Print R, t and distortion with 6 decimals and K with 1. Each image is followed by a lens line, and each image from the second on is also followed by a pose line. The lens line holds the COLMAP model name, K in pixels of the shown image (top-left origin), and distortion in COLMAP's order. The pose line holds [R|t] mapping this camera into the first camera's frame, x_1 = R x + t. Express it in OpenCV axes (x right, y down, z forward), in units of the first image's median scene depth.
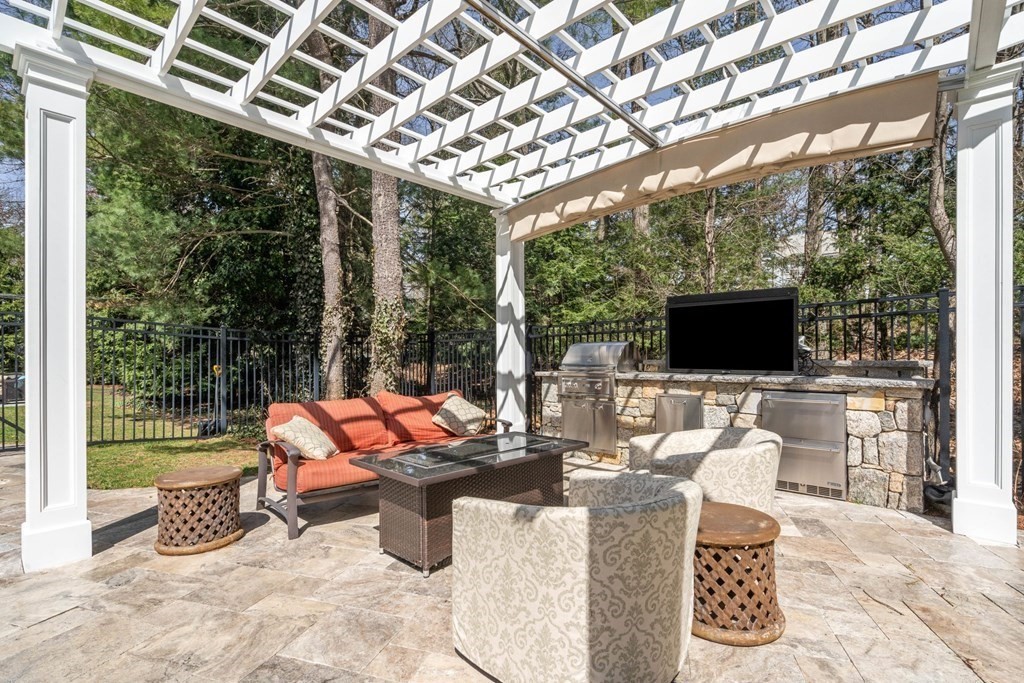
lens RADIAL K [[466.6, 0, 508.8], [0, 466.6, 344.2], [0, 0, 1]] dist [0.000669, 0.000518]
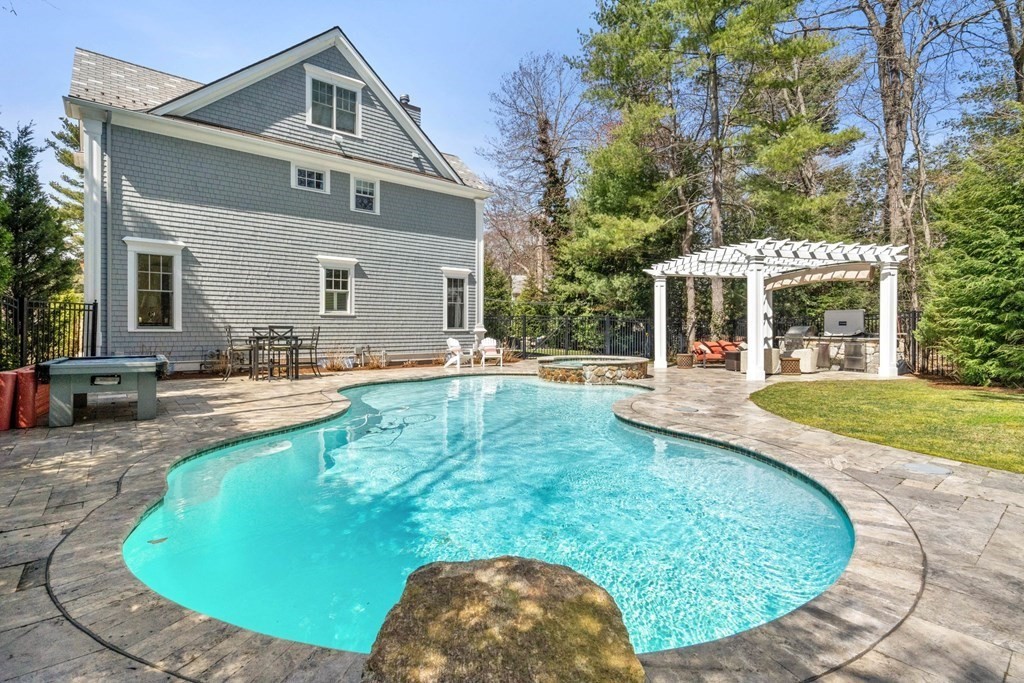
lens RADIAL K [[456.6, 0, 512.0], [0, 456.6, 341.5], [0, 0, 1]] dist [-0.000868, -0.000018]
pose [[0.818137, 0.019955, -0.574676, 0.442361], [0.004817, 0.999125, 0.041551, -0.043225], [0.575002, -0.036762, 0.817325, -2.815492]]
